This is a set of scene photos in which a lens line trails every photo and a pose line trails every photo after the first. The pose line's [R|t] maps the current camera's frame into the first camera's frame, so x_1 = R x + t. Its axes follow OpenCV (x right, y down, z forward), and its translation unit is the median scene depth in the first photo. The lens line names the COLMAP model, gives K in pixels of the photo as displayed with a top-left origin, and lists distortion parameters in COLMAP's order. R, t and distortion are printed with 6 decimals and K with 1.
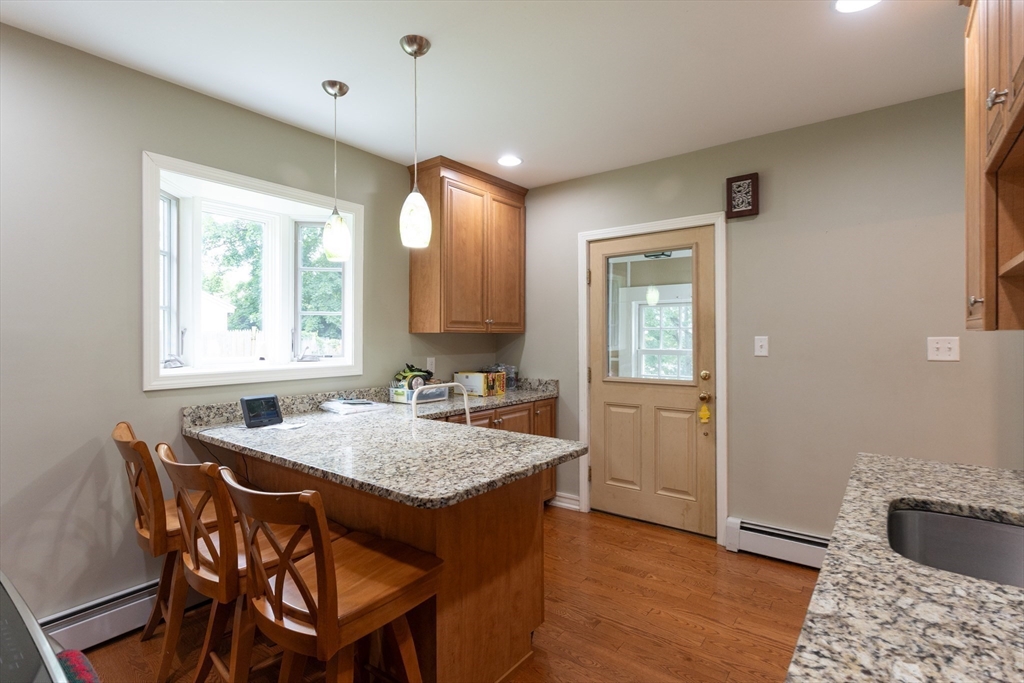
lens RADIAL K [[494.6, 0, 517.1], [0, 494.6, 338.4], [0, 0, 1]] dist [0.002211, 0.000898]
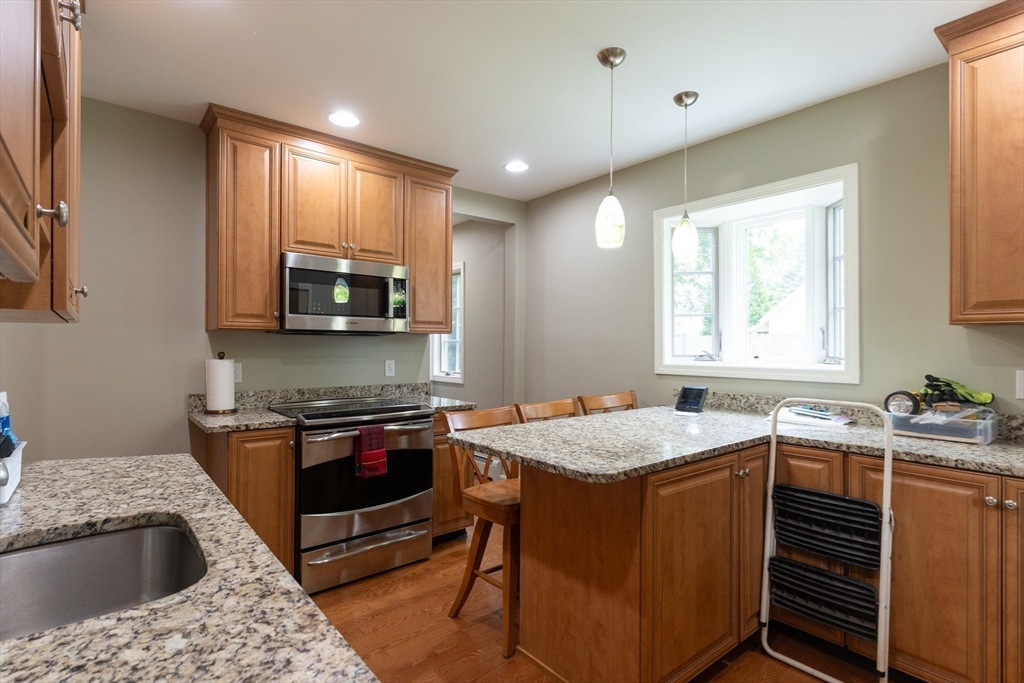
lens RADIAL K [[494.6, 0, 514.8], [0, 494.6, 343.7], [0, 0, 1]] dist [0.002211, 0.000898]
pose [[-0.220331, -0.003367, -0.975419, 1.022572], [-0.005824, 0.999981, -0.002136, 0.028952], [0.975408, 0.005210, -0.220347, 1.207873]]
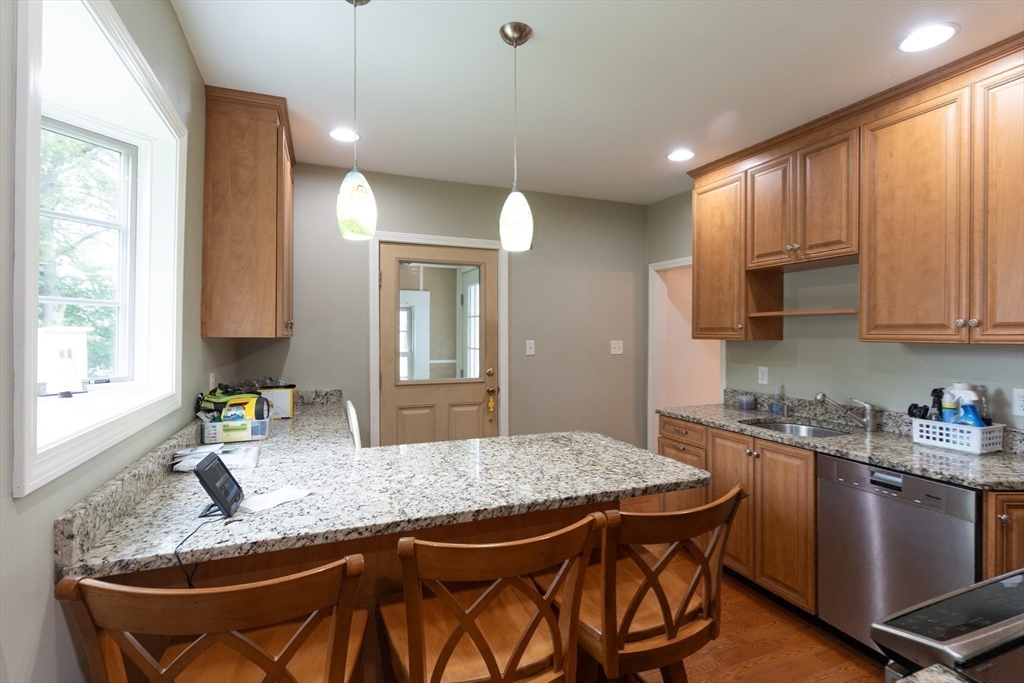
lens RADIAL K [[494.6, 0, 515.9], [0, 494.6, 337.0], [0, 0, 1]] dist [0.002211, 0.000898]
pose [[0.494994, -0.000036, 0.868896, -1.225368], [-0.000672, 1.000000, 0.000424, -0.024732], [-0.868896, -0.000793, 0.494994, 0.649339]]
